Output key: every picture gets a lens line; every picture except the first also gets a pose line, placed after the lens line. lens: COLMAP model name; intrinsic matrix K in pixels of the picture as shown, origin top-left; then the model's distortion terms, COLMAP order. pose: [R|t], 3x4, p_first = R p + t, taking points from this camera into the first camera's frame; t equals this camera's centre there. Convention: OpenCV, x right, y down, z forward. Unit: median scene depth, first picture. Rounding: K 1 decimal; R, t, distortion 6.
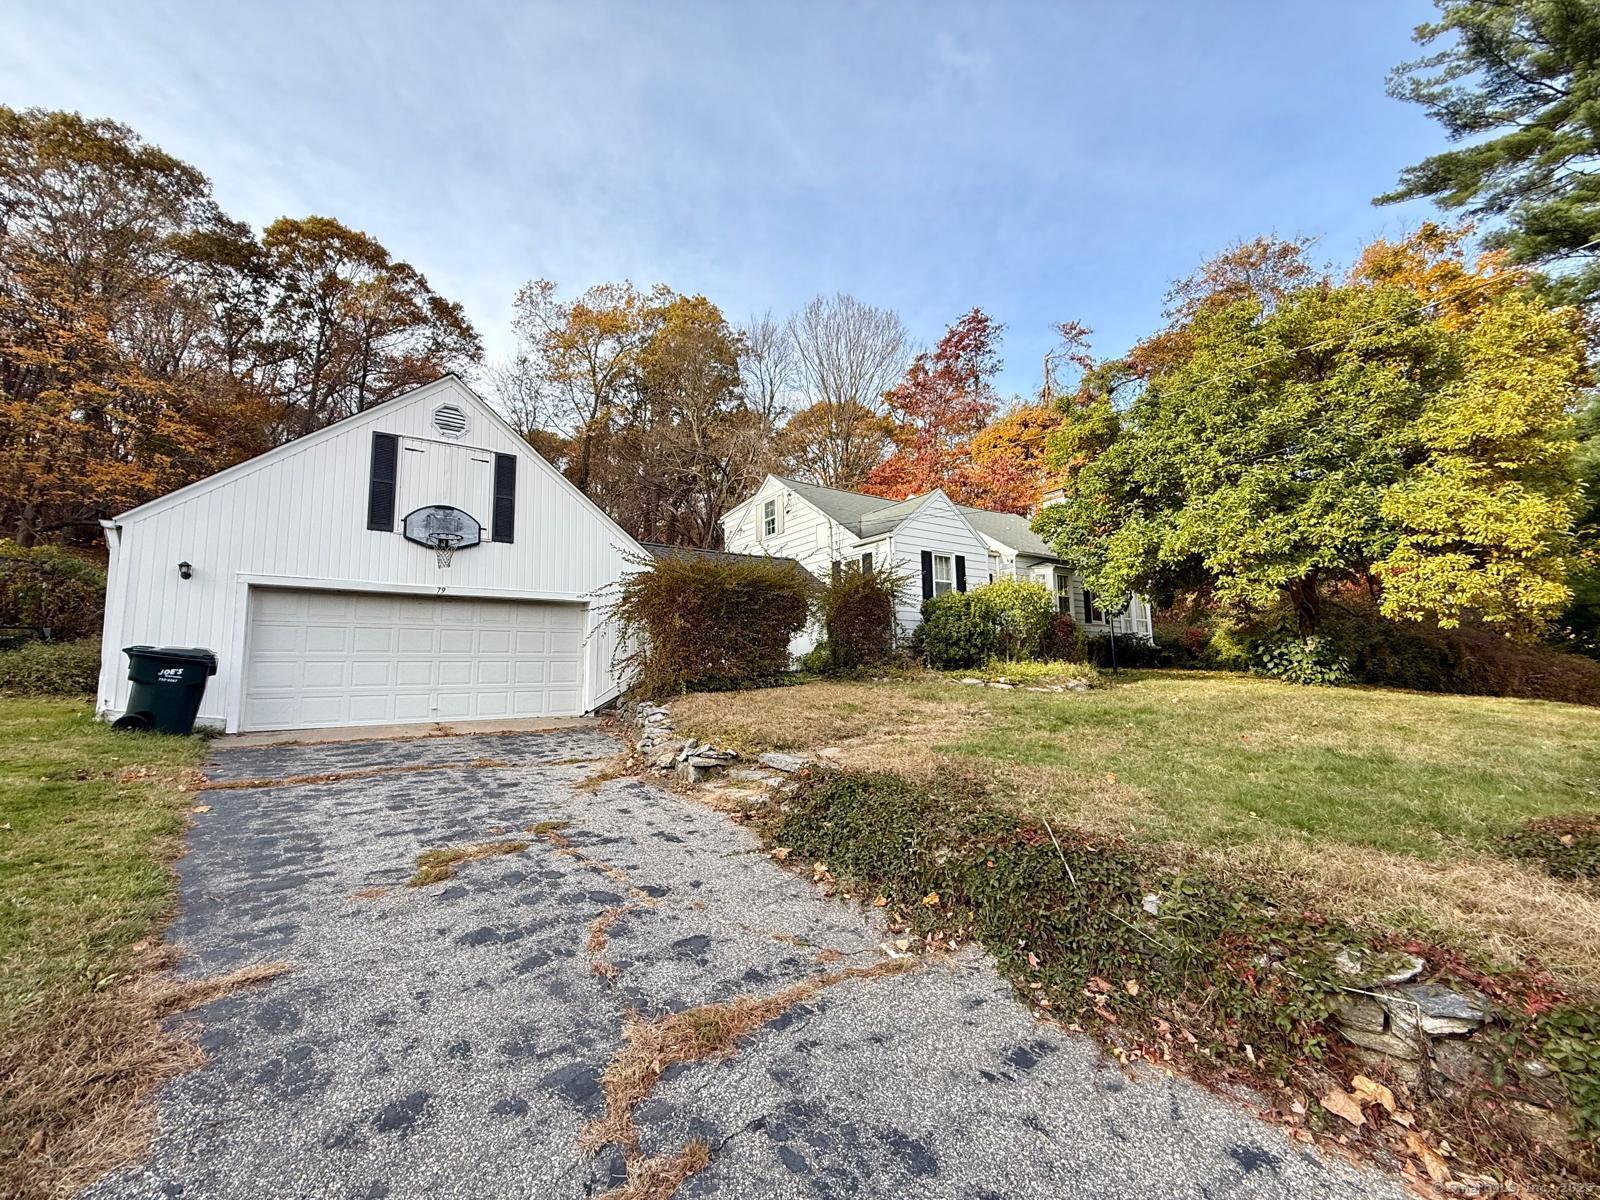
lens RADIAL K [[648.0, 0, 784.5], [0, 648.0, 598.6], [0, 0, 1]] dist [0.000340, -0.000108]
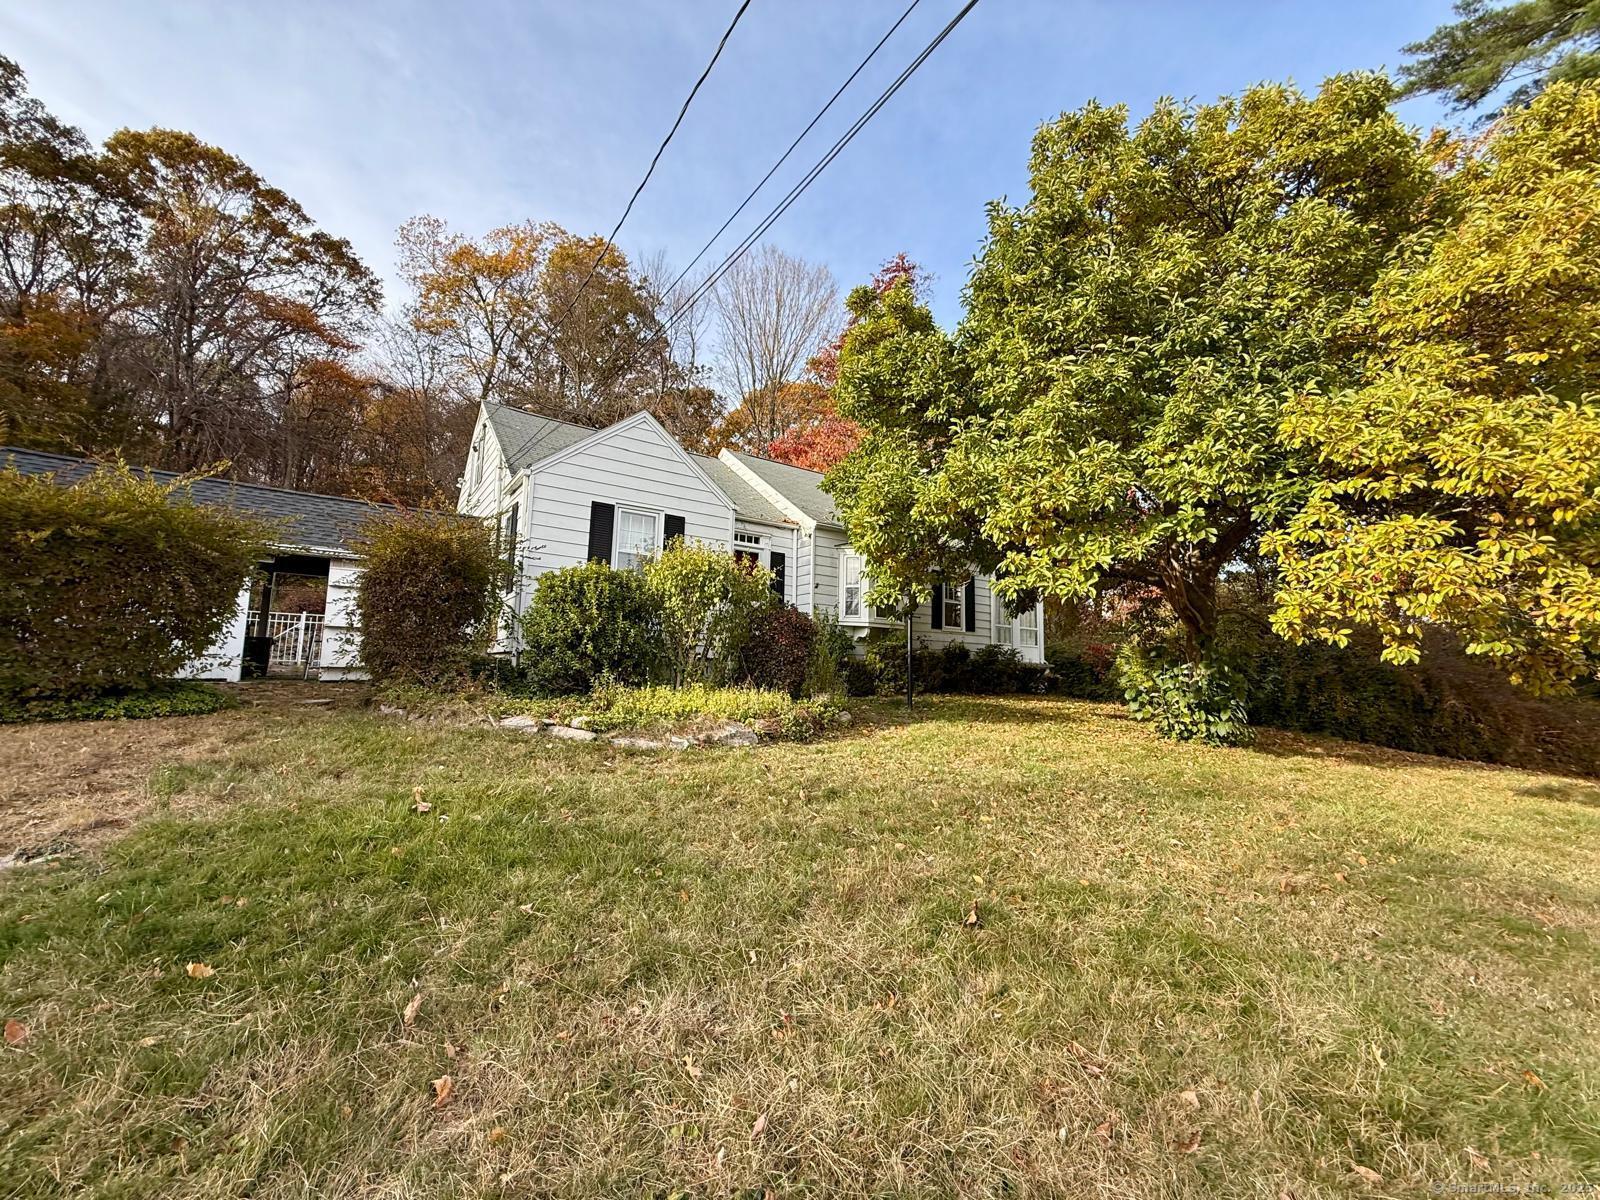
lens RADIAL K [[634.7, 0, 797.8], [0, 634.7, 599.9], [0, 0, 1]] dist [-0.000247, -0.000121]
pose [[0.999077, 0.042878, -0.002383, 0.444060], [-0.042863, 0.999062, 0.006138, 0.010190], [0.002643, -0.006030, 0.999978, 0.402600]]
